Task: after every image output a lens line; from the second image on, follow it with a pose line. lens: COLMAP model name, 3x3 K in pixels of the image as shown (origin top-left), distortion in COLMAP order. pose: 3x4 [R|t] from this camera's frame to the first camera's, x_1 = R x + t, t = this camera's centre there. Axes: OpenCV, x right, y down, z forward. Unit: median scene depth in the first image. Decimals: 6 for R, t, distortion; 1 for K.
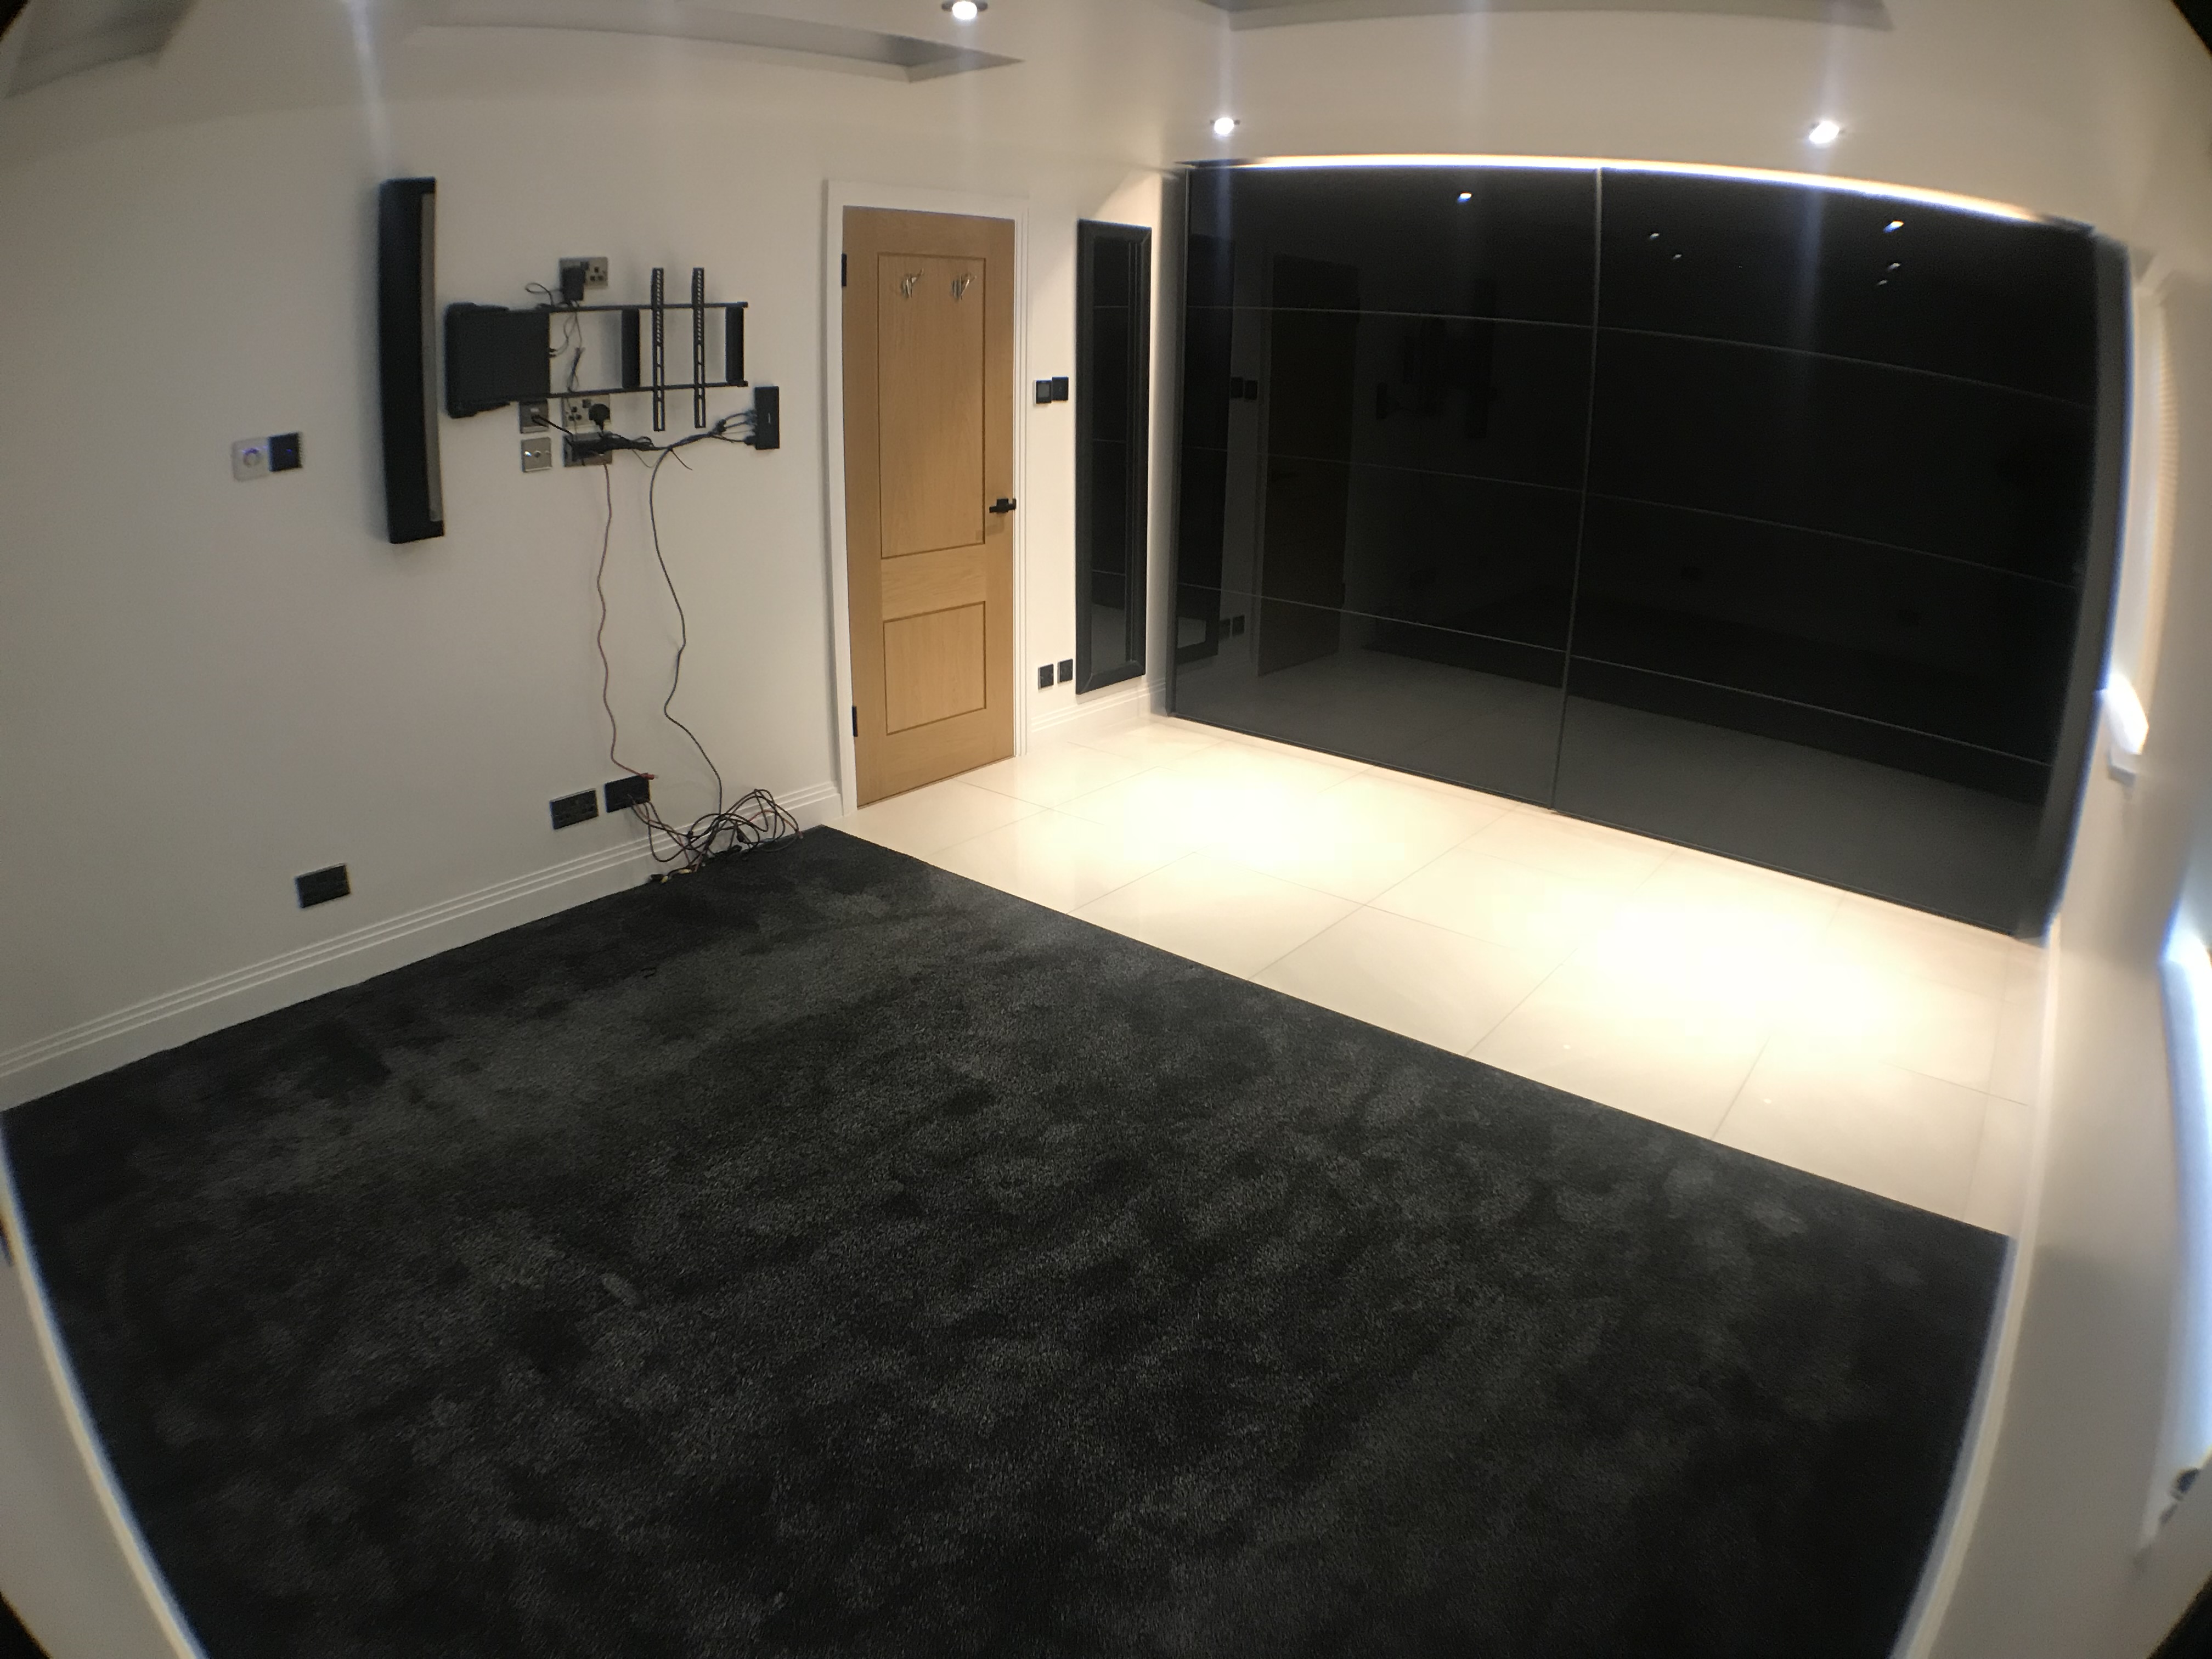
lens RADIAL K [[1362.9, 0, 1099.5], [0, 1362.9, 834.3], [0, 0, 1]] dist [-0.271632, 0.055017]
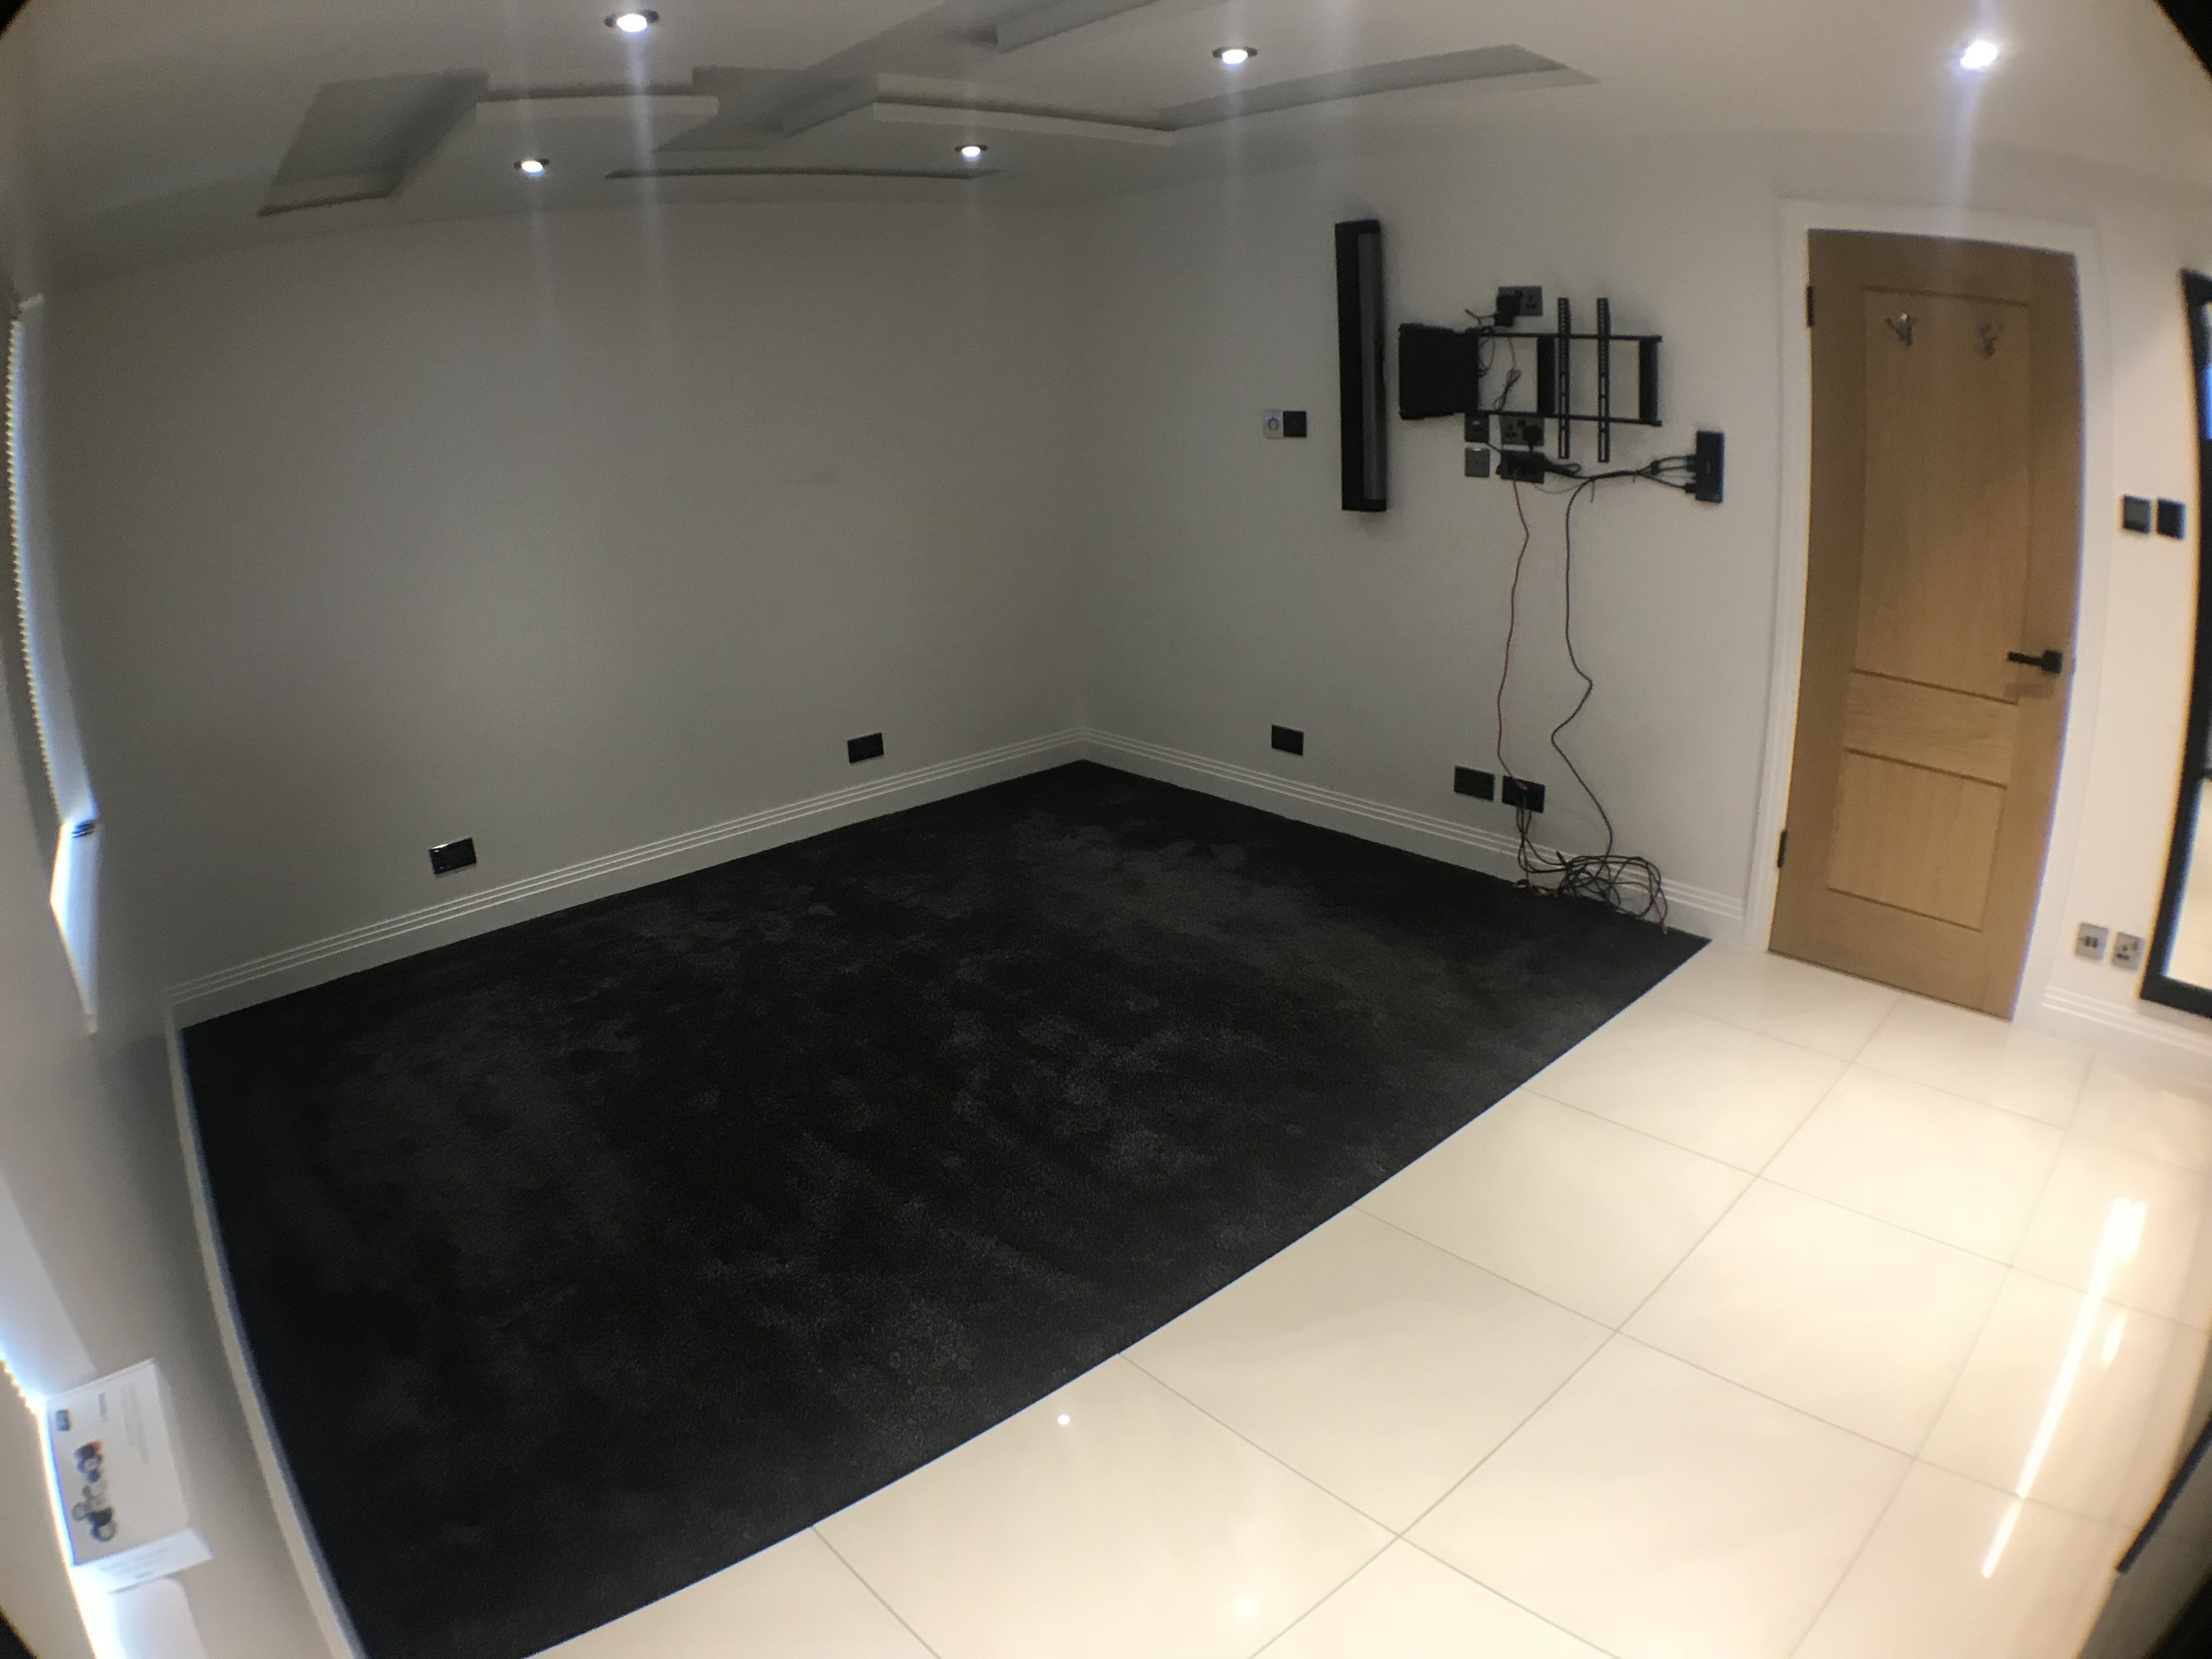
lens RADIAL K [[1362.9, 0, 1099.5], [0, 1362.9, 834.3], [0, 0, 1]] dist [-0.271632, 0.055017]
pose [[-0.156559, 0.320644, -0.934172, 0.763960], [-0.301854, 0.885046, 0.354370, -0.303710], [0.940411, 0.337464, -0.041774, 0.806290]]
